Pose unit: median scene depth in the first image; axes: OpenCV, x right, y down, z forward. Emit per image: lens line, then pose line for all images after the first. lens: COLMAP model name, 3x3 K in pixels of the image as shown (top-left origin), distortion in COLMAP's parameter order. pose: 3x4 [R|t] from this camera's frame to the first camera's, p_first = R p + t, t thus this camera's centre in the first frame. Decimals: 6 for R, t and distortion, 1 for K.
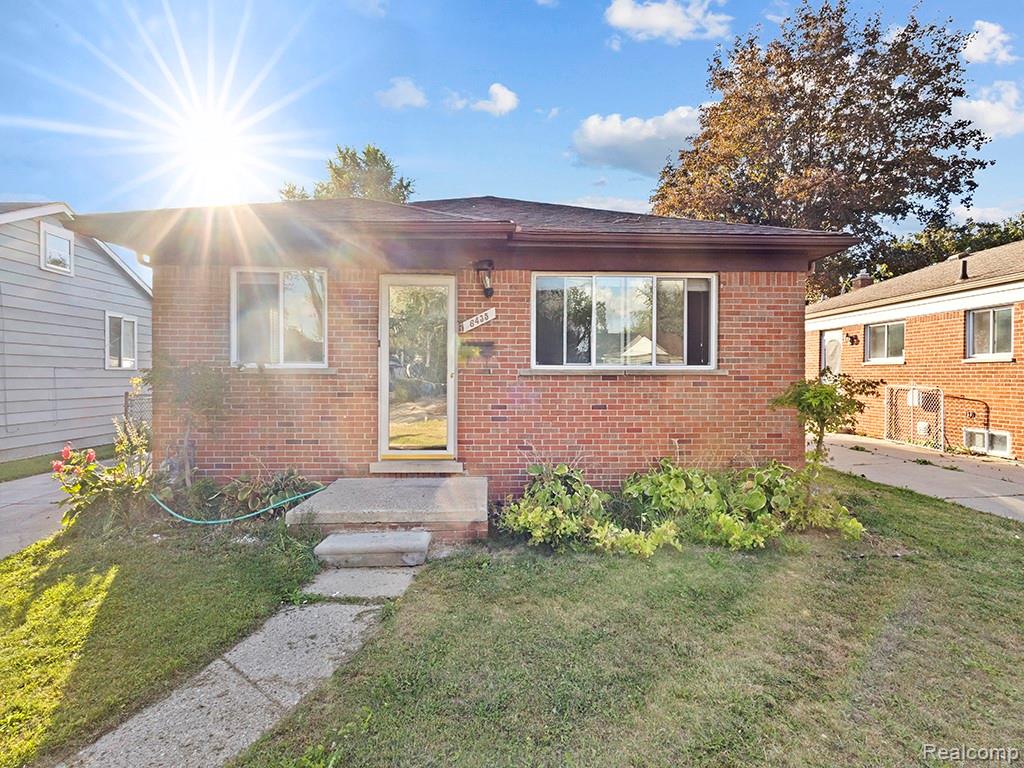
lens RADIAL K [[473.1, 0, 512.3], [0, 473.1, 382.0], [0, 0, 1]] dist [-0.000423, 0.000867]
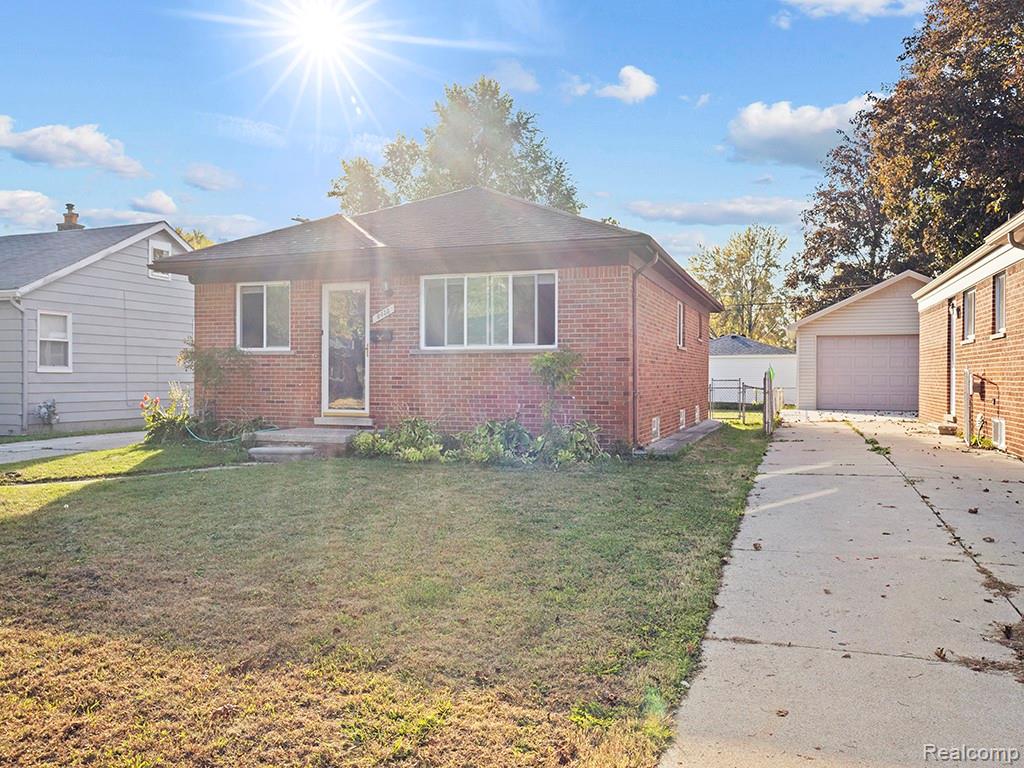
lens RADIAL K [[797.9, 0, 512.0], [0, 797.9, 385.7], [0, 0, 1]] dist [-0.009653, -0.002031]
pose [[0.927703, 0.004177, -0.373296, 1.091973], [-0.004938, 0.999987, -0.001081, 0.073398], [0.373287, 0.002846, 0.927712, -0.953487]]
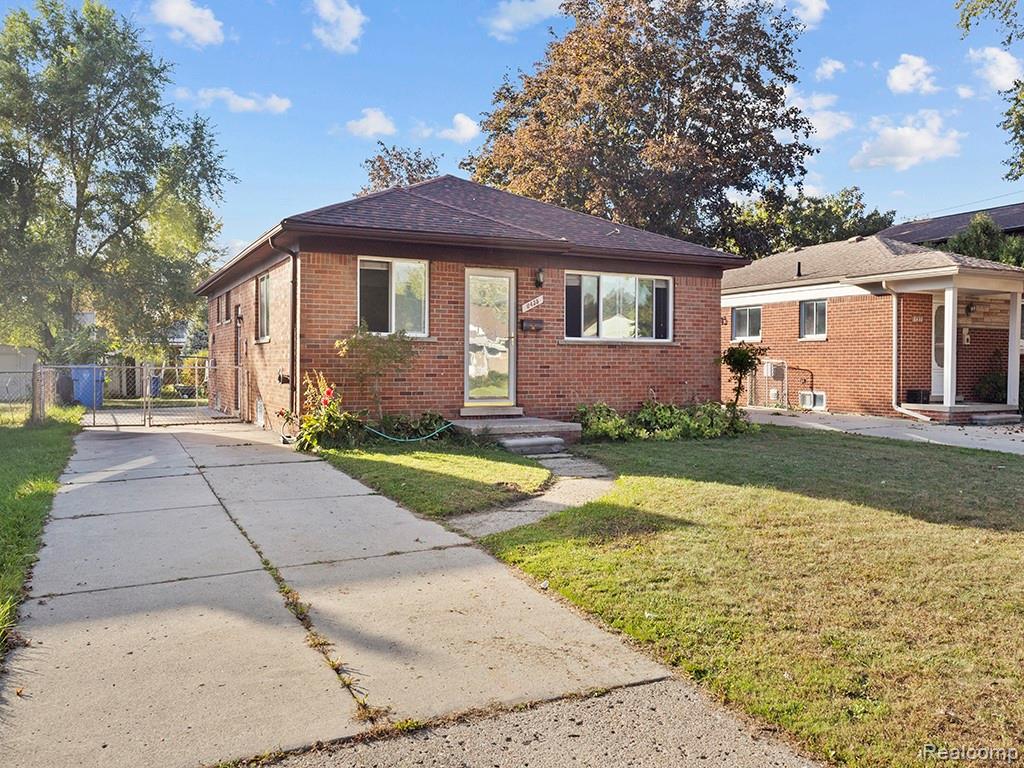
lens RADIAL K [[797.9, 0, 512.1], [0, 797.9, 378.0], [0, 0, 1]] dist [-0.009653, -0.002031]
pose [[0.912338, -0.005702, 0.409397, -1.045185], [0.003194, 0.999972, 0.006811, 0.067305], [-0.409424, -0.004906, 0.912331, -1.066320]]
